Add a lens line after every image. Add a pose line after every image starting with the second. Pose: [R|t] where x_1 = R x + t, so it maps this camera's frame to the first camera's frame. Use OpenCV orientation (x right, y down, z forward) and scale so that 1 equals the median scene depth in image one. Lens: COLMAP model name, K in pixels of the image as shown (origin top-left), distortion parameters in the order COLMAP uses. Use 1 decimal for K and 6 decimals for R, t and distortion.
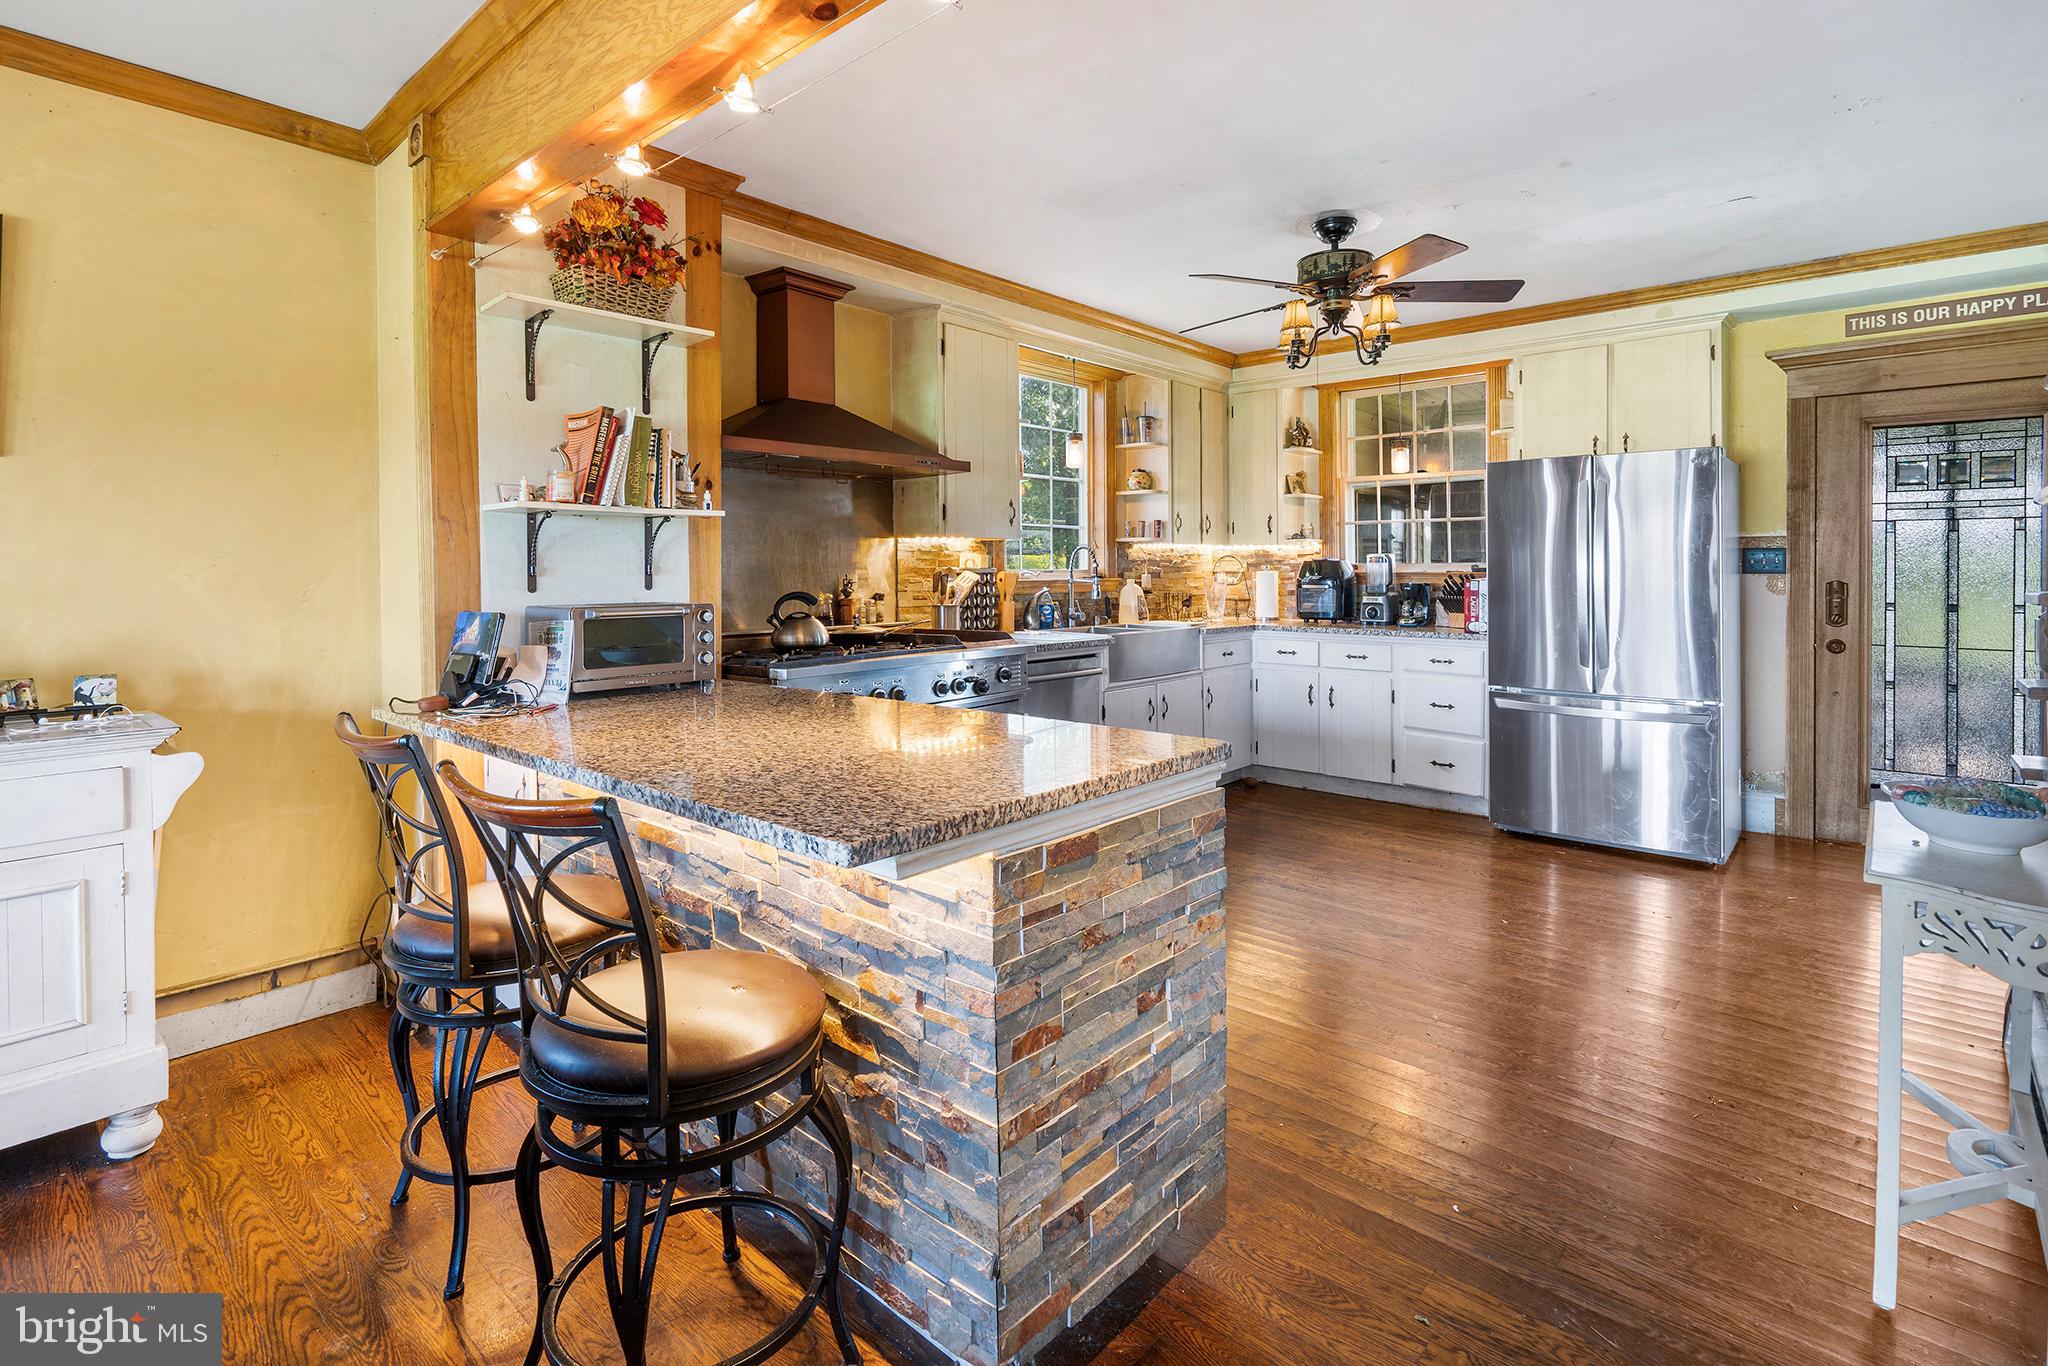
lens RADIAL K [[972.0, 0, 1022.5], [0, 972.0, 589.2], [0, 0, 1]] dist [0.001110, -0.000048]
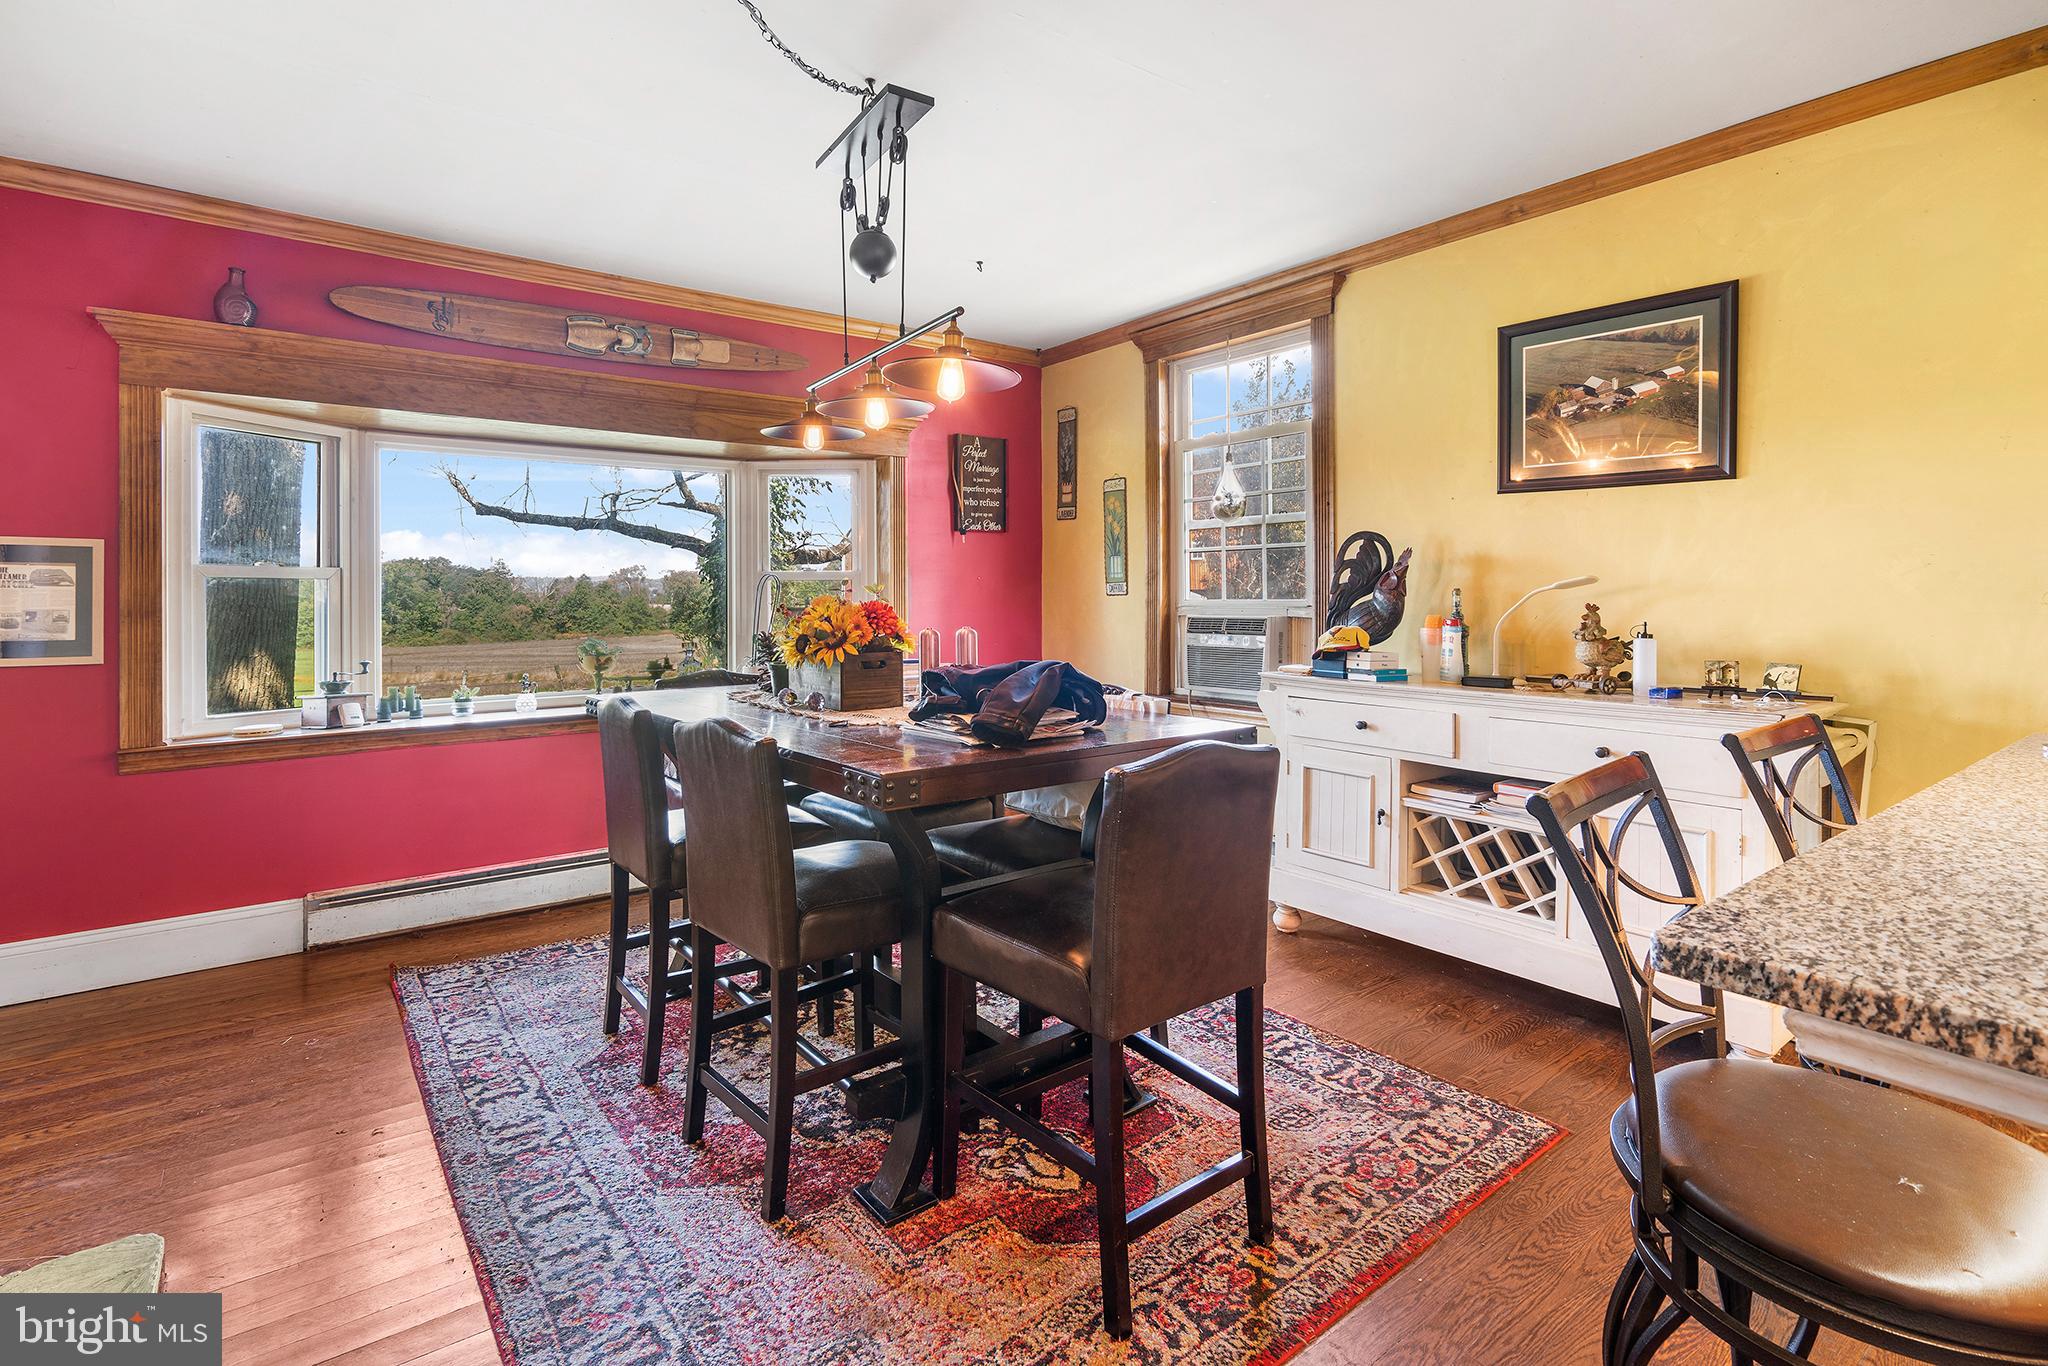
lens RADIAL K [[972.0, 0, 1022.5], [0, 972.0, 589.2], [0, 0, 1]] dist [0.001110, -0.000048]
pose [[-0.177372, 0.005237, -0.984130, 0.319102], [-0.009338, 0.999932, 0.007004, 0.002606], [0.984100, 0.010432, -0.177311, 0.347703]]
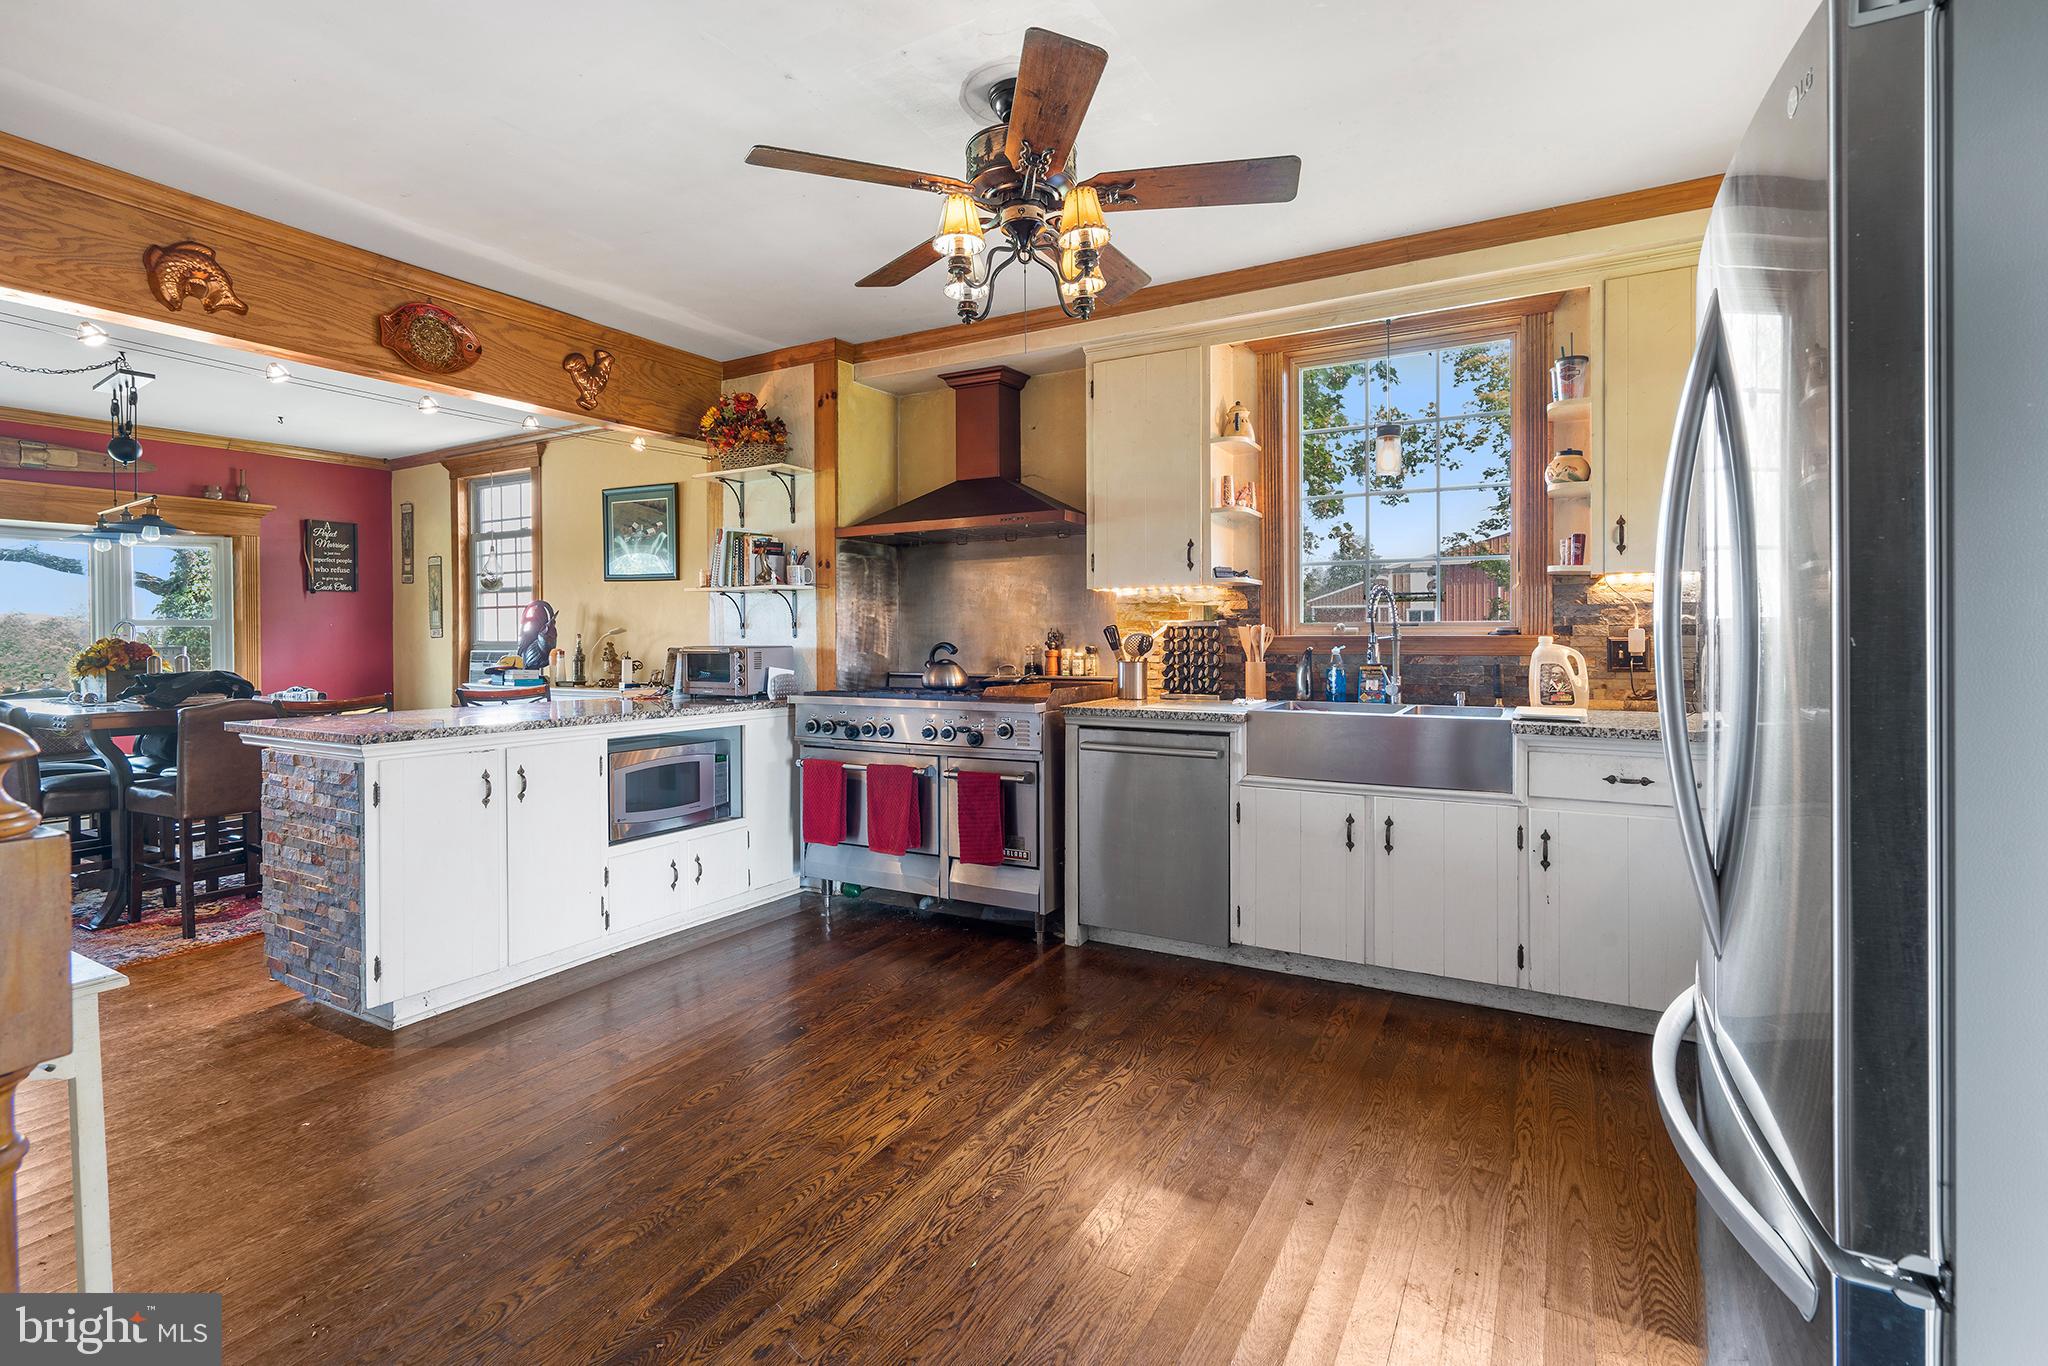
lens RADIAL K [[961.8, 0, 1020.2], [0, 961.8, 629.8], [0, 0, 1]] dist [-0.002457, -0.000828]
pose [[0.214862, 0.003180, -0.976639, 1.804680], [-0.011371, 0.999935, 0.000754, -0.024188], [0.976578, 0.010943, 0.214884, 1.529571]]
